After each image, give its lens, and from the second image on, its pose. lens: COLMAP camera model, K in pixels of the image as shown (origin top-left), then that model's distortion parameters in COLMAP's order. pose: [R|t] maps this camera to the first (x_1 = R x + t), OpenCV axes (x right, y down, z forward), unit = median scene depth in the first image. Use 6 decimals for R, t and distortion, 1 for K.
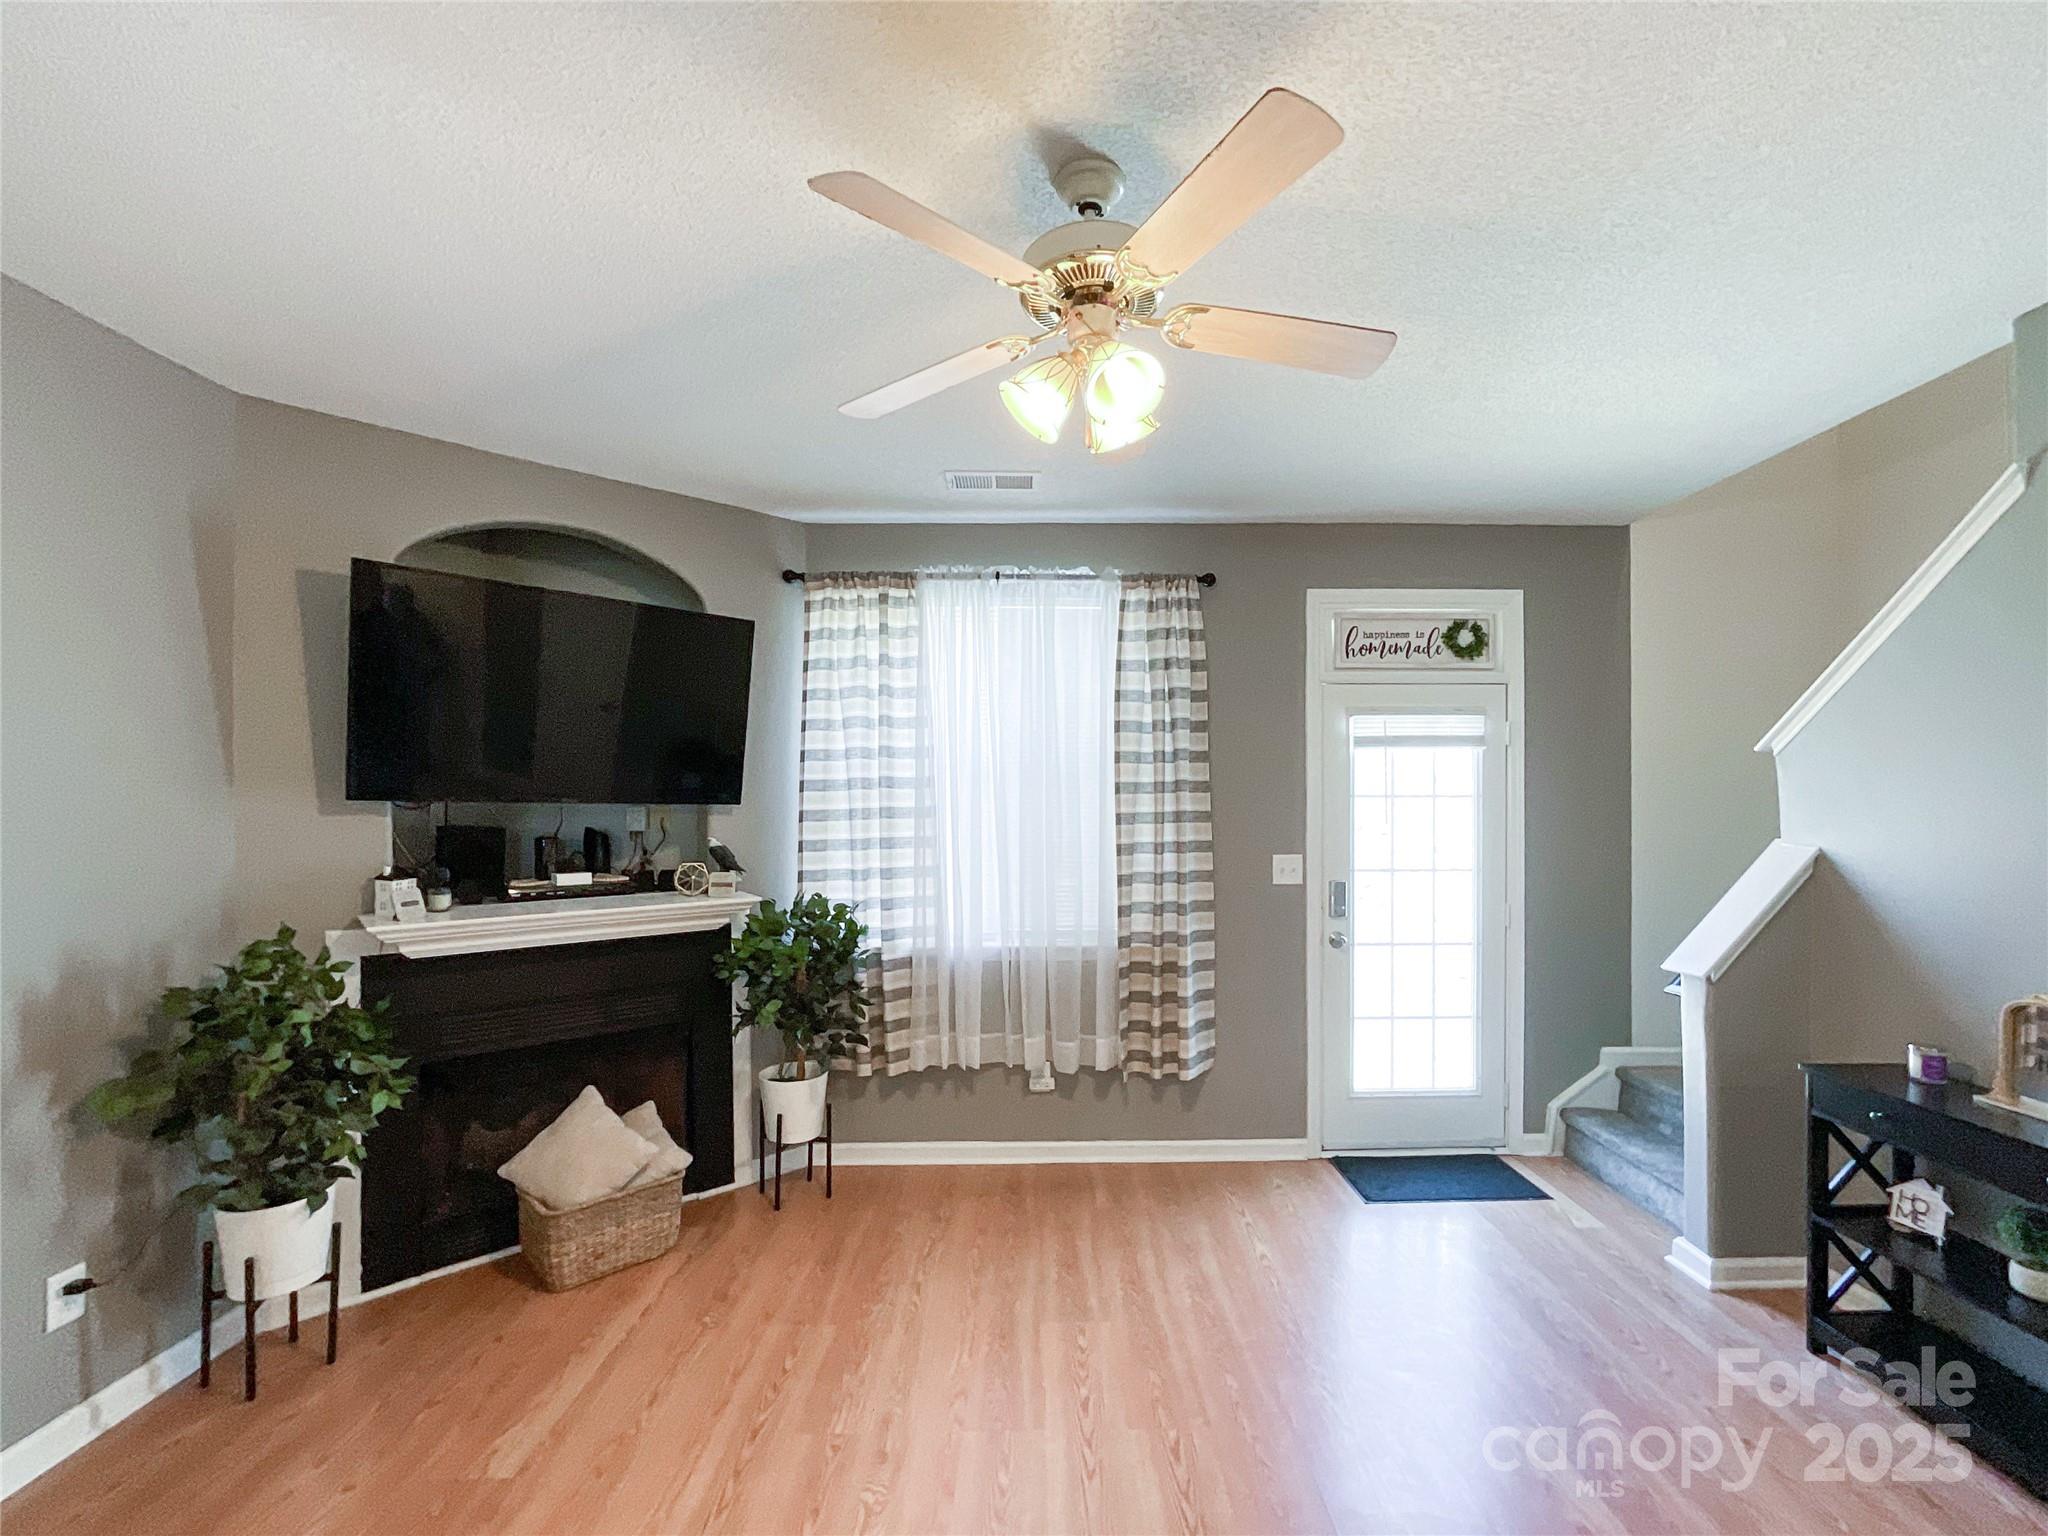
lens RADIAL K [[863.1, 0, 1061.0], [0, 863.1, 811.3], [0, 0, 1]] dist [-0.012082, 0.004203]
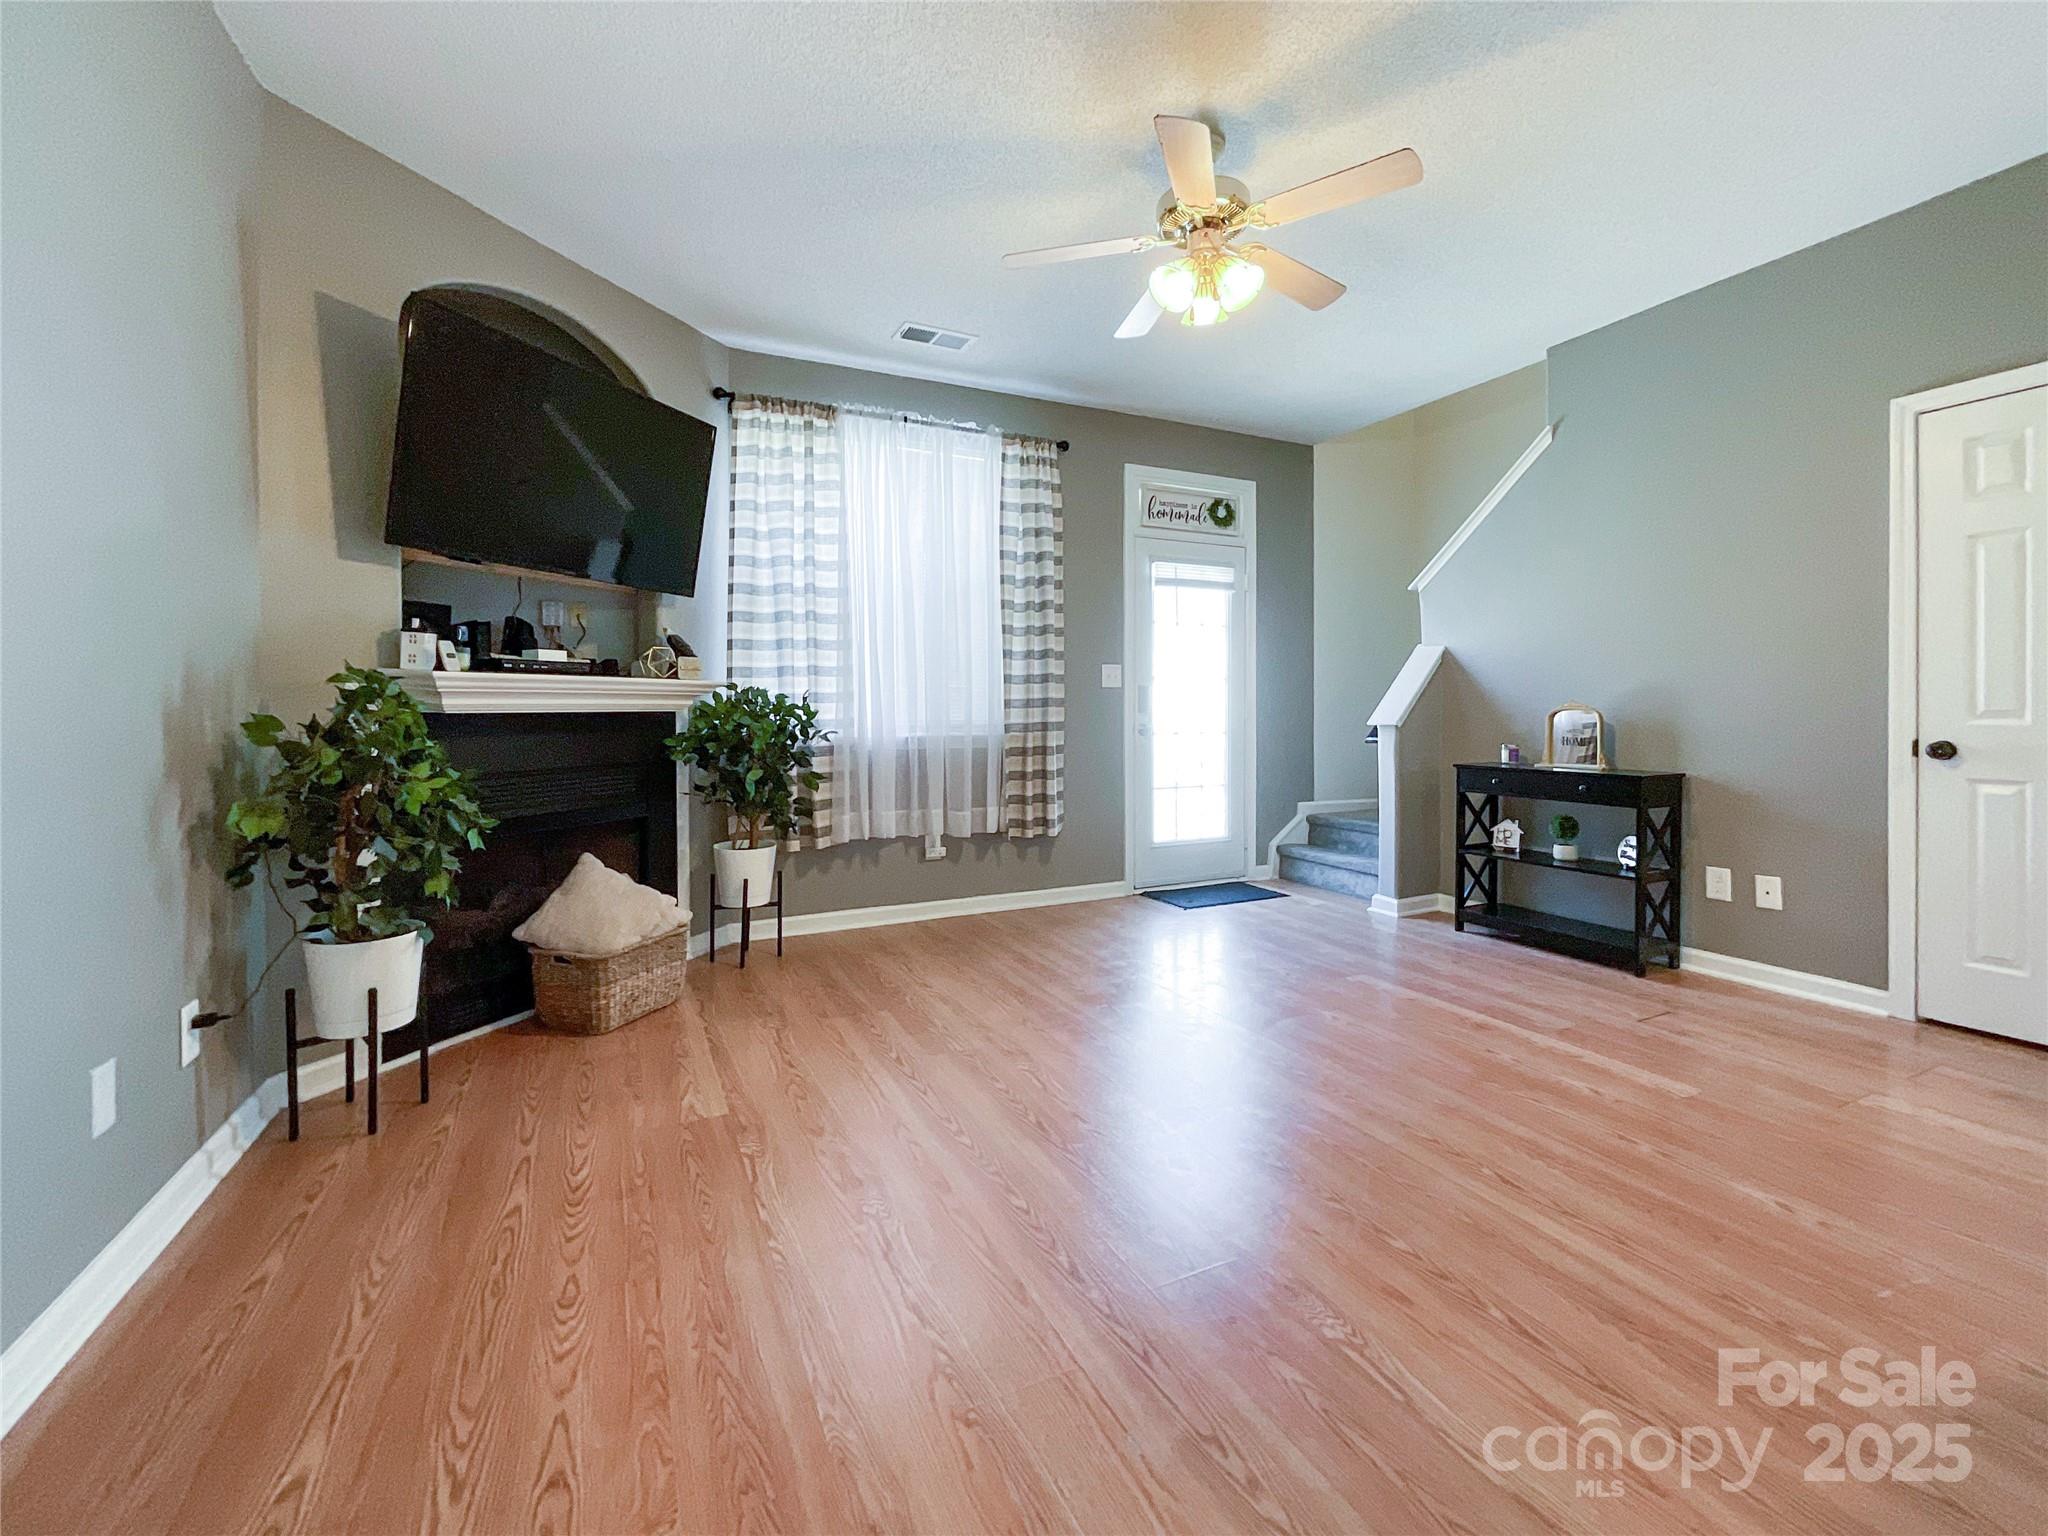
lens RADIAL K [[863.1, 0, 1019.7], [0, 863.1, 718.6], [0, 0, 1]] dist [-0.012082, 0.004203]
pose [[0.907791, -0.004233, 0.419401, -0.429629], [0.003434, 0.999991, 0.002660, 0.132760], [-0.419408, -0.000975, 0.907797, -0.132221]]
